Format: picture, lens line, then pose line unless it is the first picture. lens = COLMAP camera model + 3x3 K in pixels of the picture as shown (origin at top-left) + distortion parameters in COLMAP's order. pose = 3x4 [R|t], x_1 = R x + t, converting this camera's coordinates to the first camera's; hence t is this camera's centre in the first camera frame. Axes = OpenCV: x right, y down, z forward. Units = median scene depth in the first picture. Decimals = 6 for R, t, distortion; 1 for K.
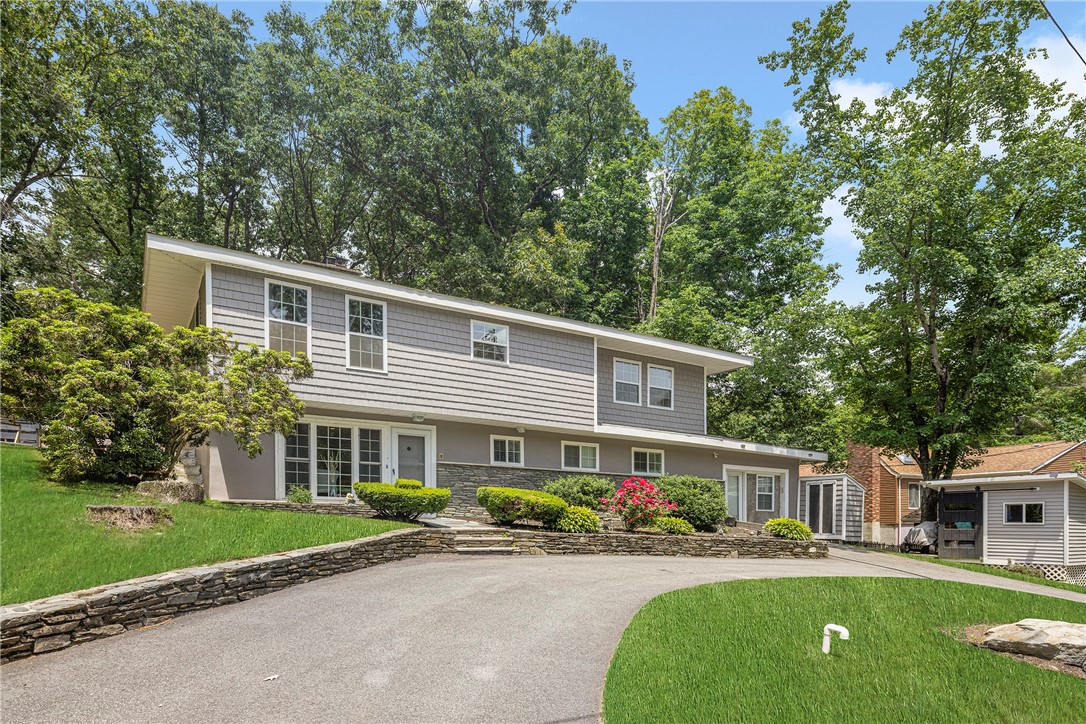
lens RADIAL K [[606.4, 0, 542.8], [0, 606.4, 359.1], [0, 0, 1]] dist [0.002378, -0.001144]
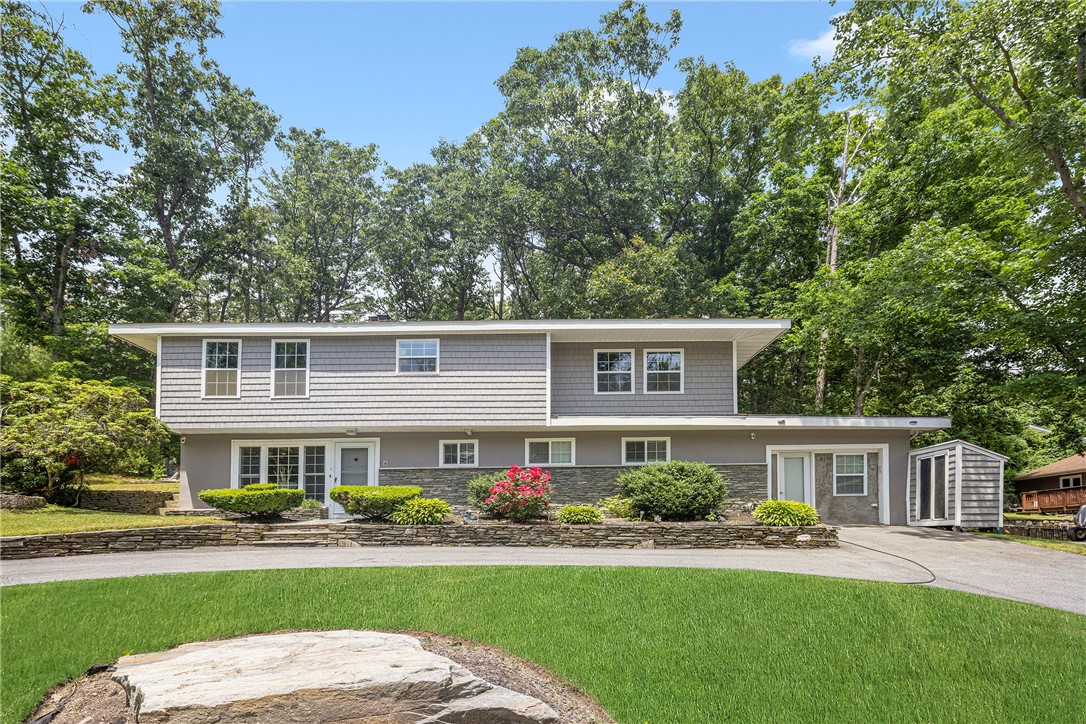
lens RADIAL K [[543.9, 0, 542.9], [0, 543.9, 364.0], [0, 0, 1]] dist [-0.005801, 0.000836]
pose [[0.882429, -0.171918, -0.437909, 0.557767], [0.155295, 0.985107, -0.073807, 0.096093], [0.444076, -0.002875, 0.895985, 0.220224]]
